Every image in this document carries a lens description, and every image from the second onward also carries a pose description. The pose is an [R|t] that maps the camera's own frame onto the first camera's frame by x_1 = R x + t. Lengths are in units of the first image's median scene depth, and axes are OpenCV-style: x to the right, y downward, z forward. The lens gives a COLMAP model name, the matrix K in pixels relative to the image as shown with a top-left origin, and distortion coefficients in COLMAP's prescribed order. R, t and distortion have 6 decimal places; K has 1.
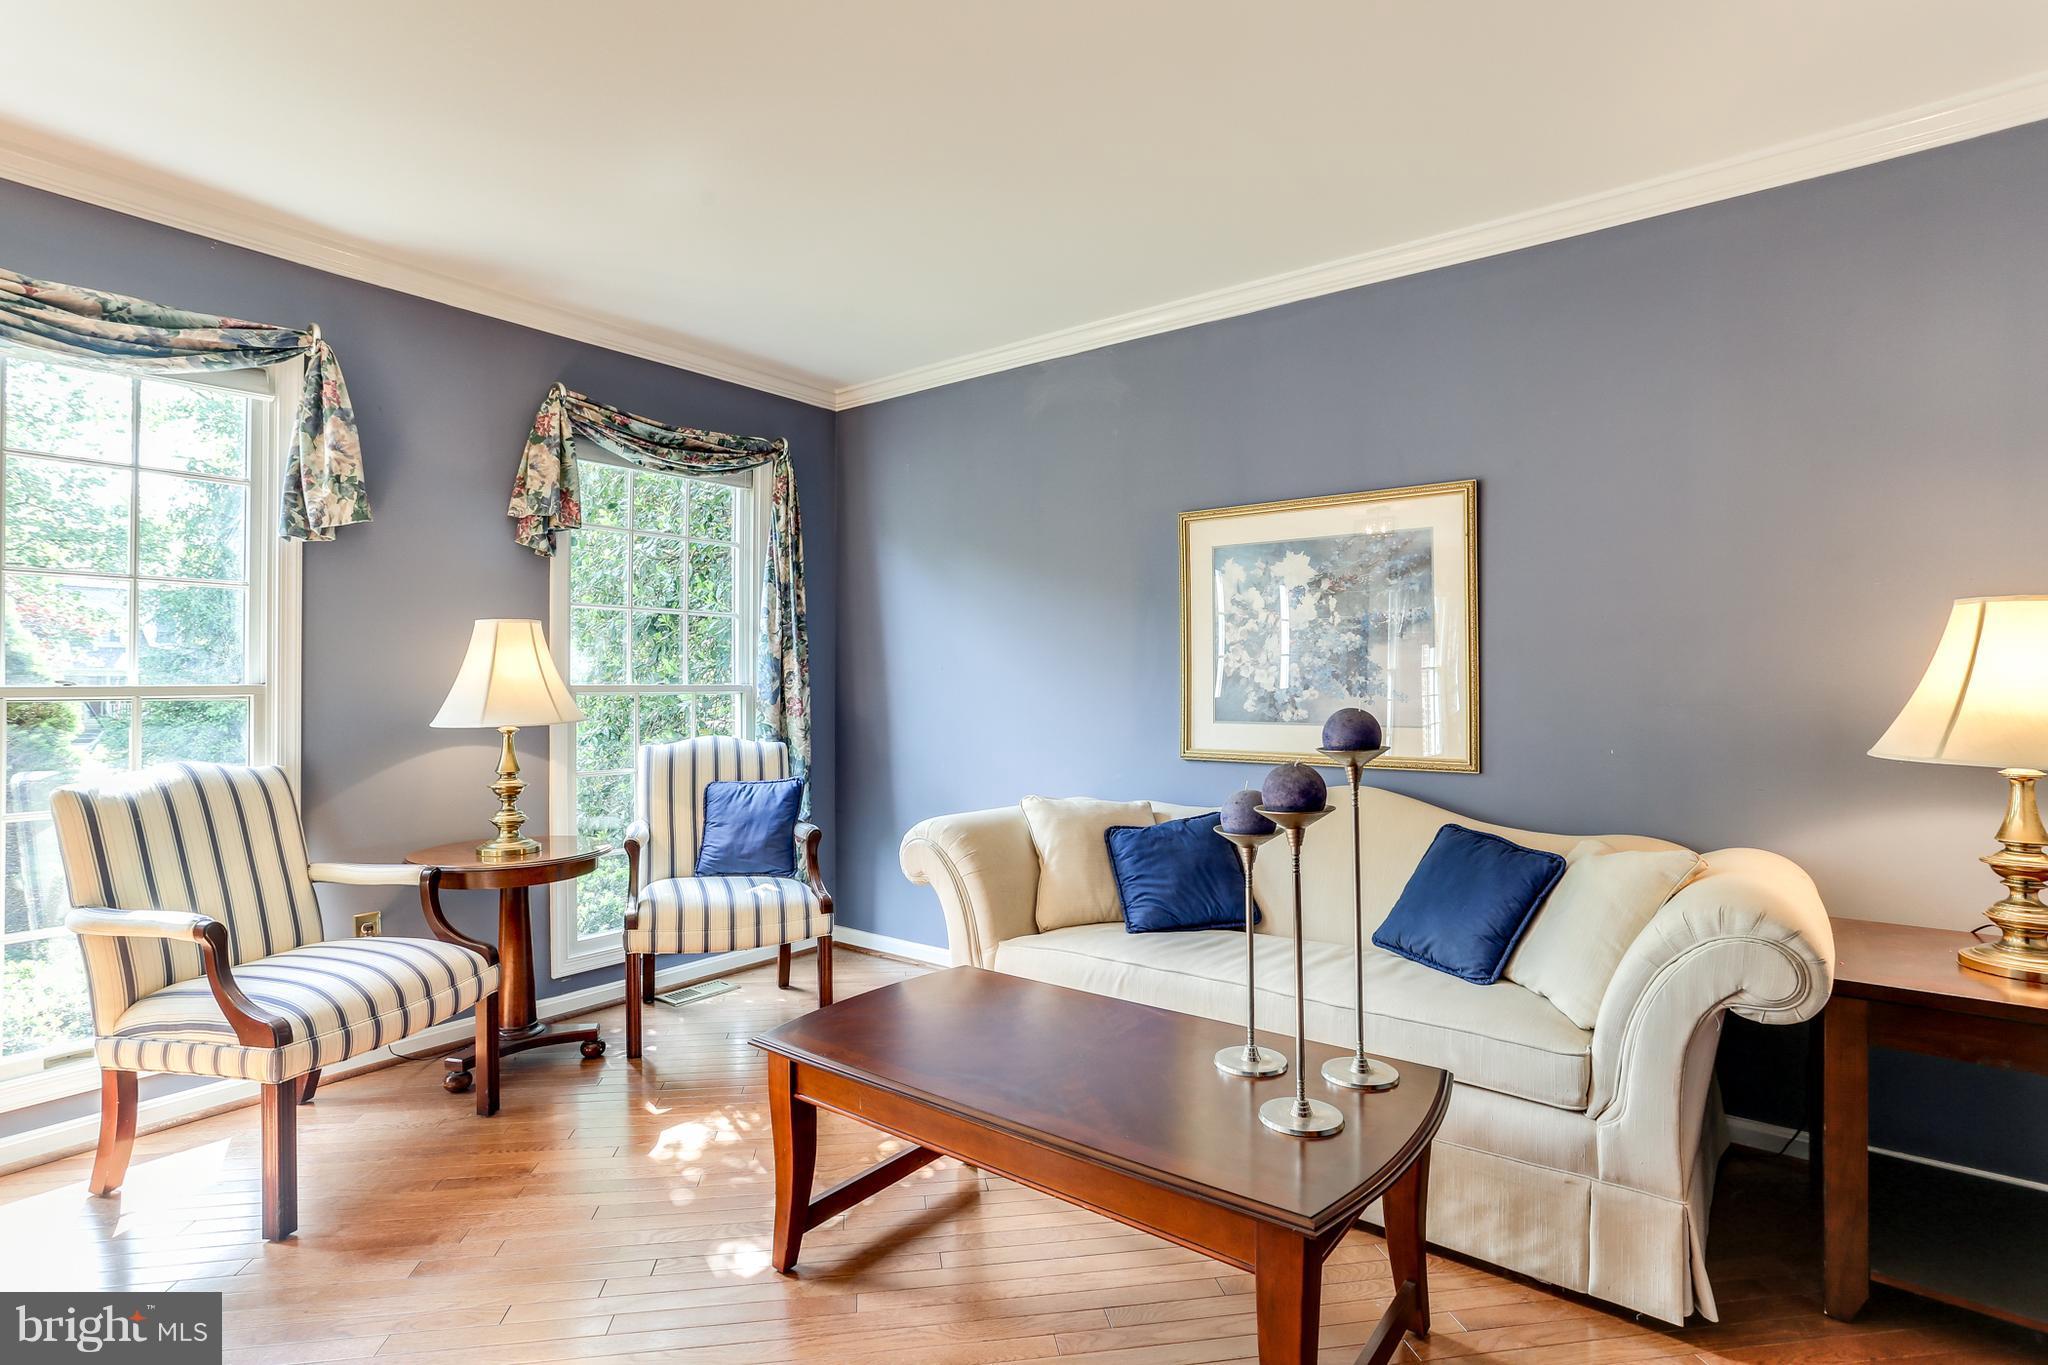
lens RADIAL K [[1011.2, 0, 1024.0], [0, 1011.2, 682.5], [0, 0, 1]] dist [-0.020968, 0.022546]
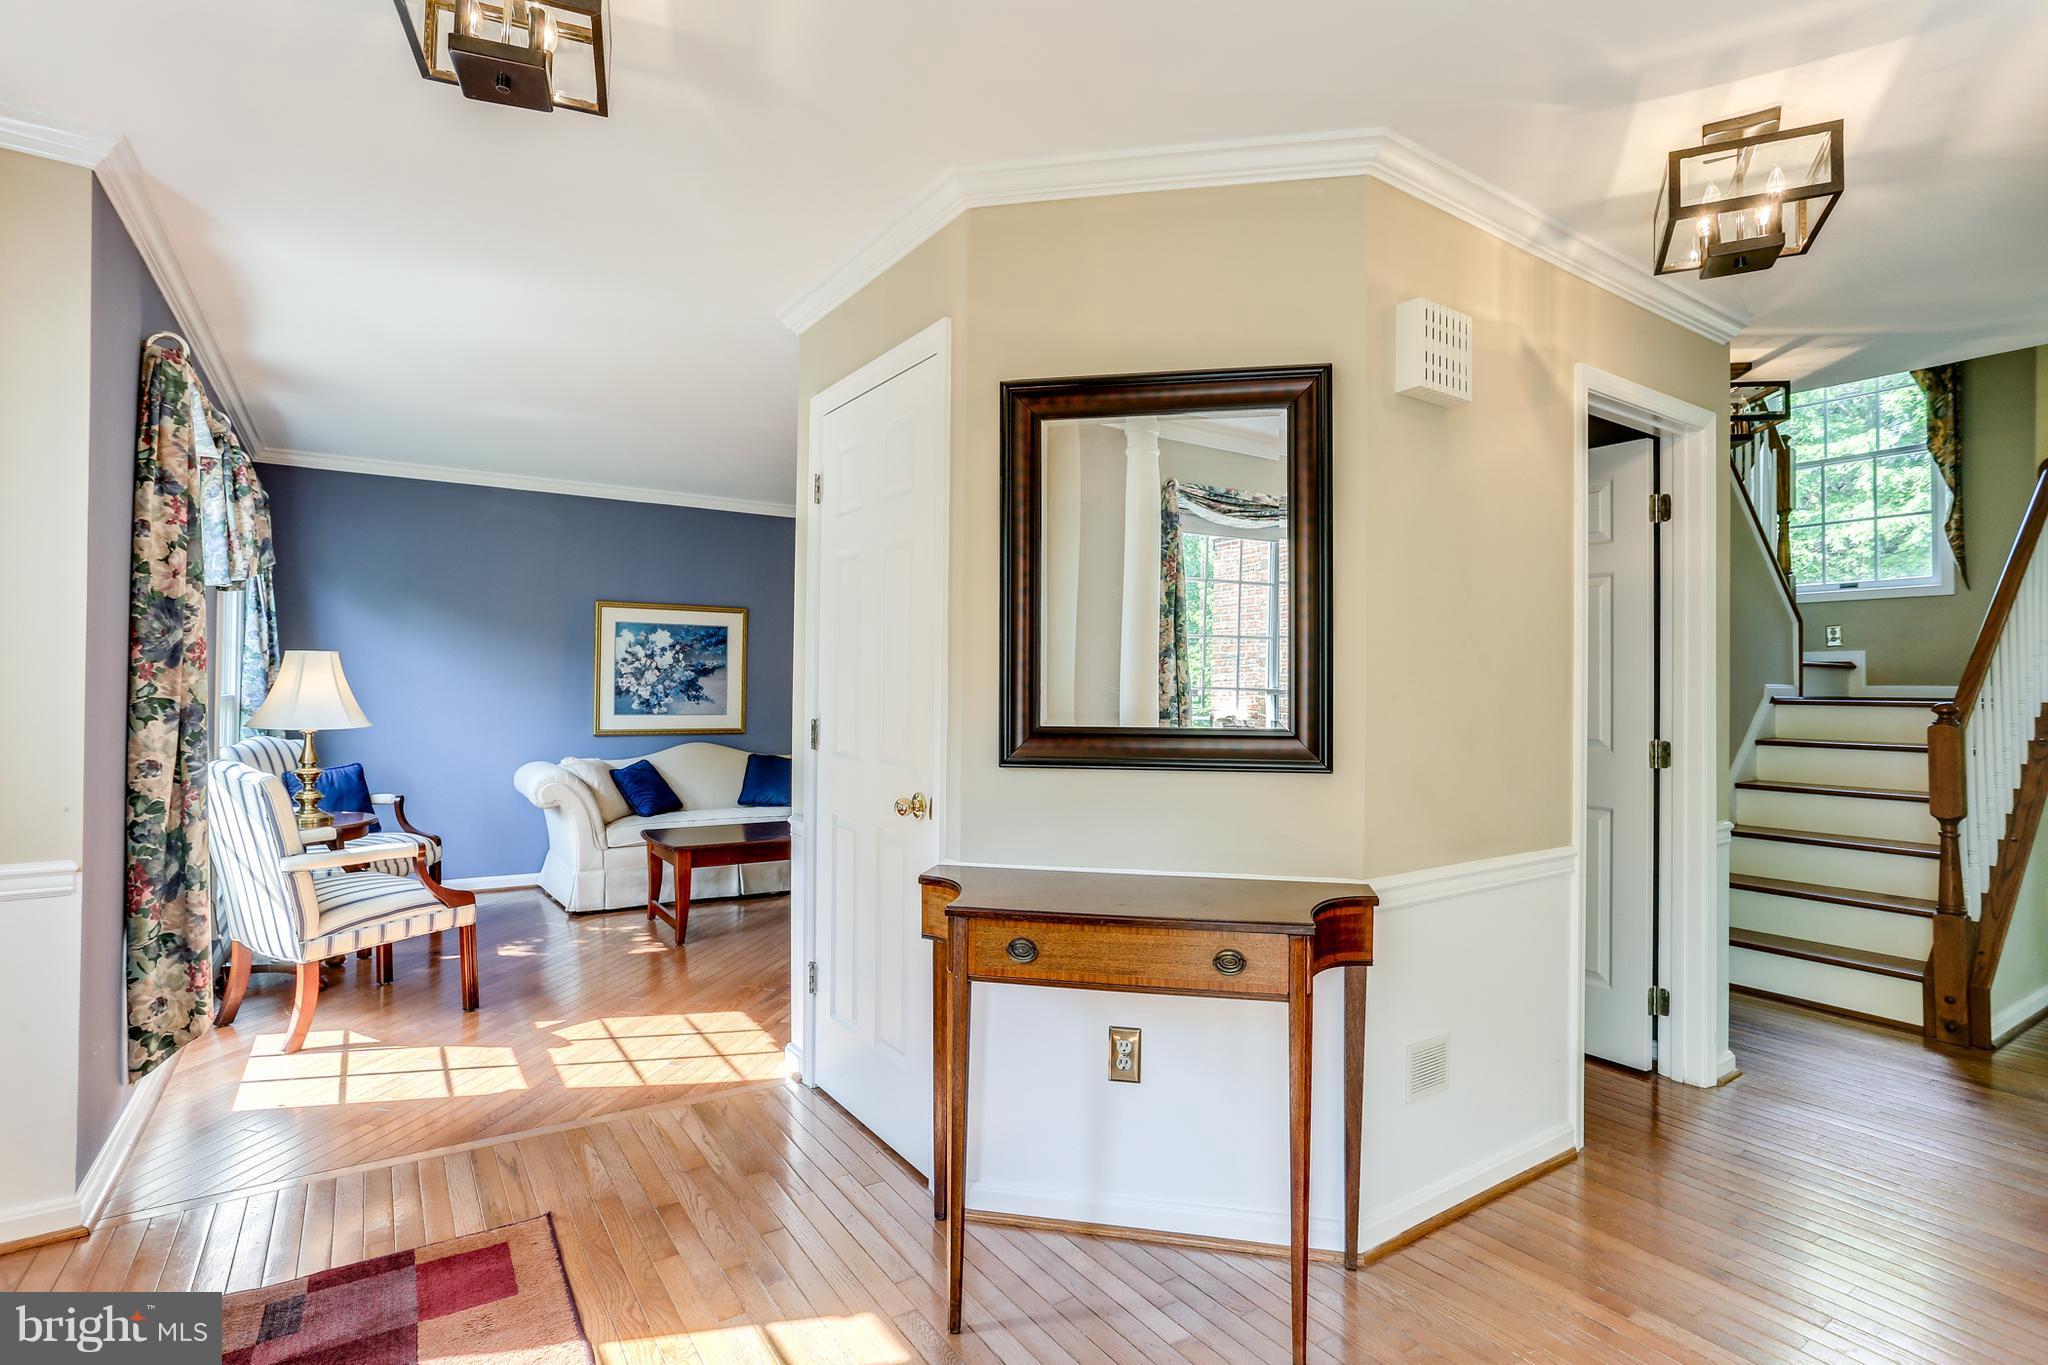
lens RADIAL K [[1011.2, 0, 1024.0], [0, 1011.2, 682.5], [0, 0, 1]] dist [-0.020968, 0.022546]
pose [[0.306342, 0.008652, 0.951882, -1.421273], [-0.014840, 0.999881, -0.004312, -0.025392], [-0.951806, -0.012805, 0.306434, -0.308114]]
